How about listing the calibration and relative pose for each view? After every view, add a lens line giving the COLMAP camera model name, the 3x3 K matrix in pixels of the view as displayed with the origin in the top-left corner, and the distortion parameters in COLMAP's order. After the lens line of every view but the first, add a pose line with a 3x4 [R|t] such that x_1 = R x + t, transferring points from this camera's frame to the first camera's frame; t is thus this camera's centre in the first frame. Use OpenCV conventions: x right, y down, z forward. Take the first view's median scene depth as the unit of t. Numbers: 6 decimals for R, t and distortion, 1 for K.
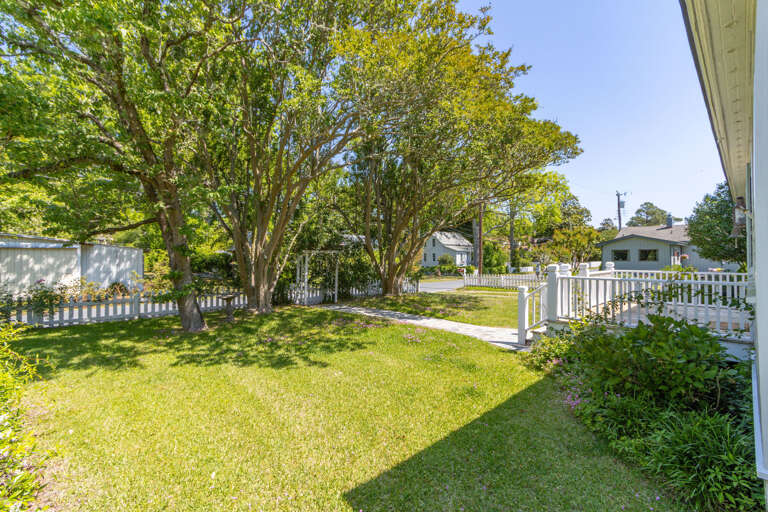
lens RADIAL K [[356.2, 0, 382.5], [0, 356.2, 255.7], [0, 0, 1]] dist [-0.018598, 0.017831]
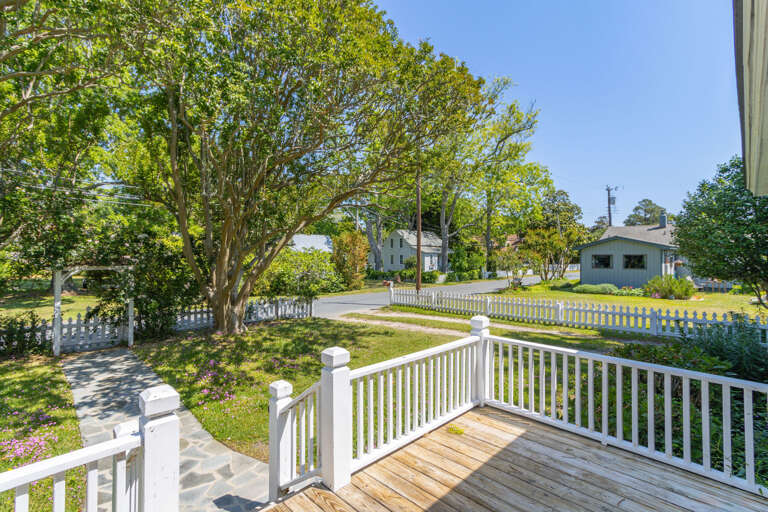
lens RADIAL K [[364.3, 0, 384.0], [0, 364.3, 256.0], [0, 0, 1]] dist [-0.023003, 0.022541]
pose [[0.999959, 0.003621, 0.008317, 0.102618], [-0.003679, 0.999969, 0.006997, -0.011268], [-0.008292, -0.007028, 0.999941, 0.107098]]
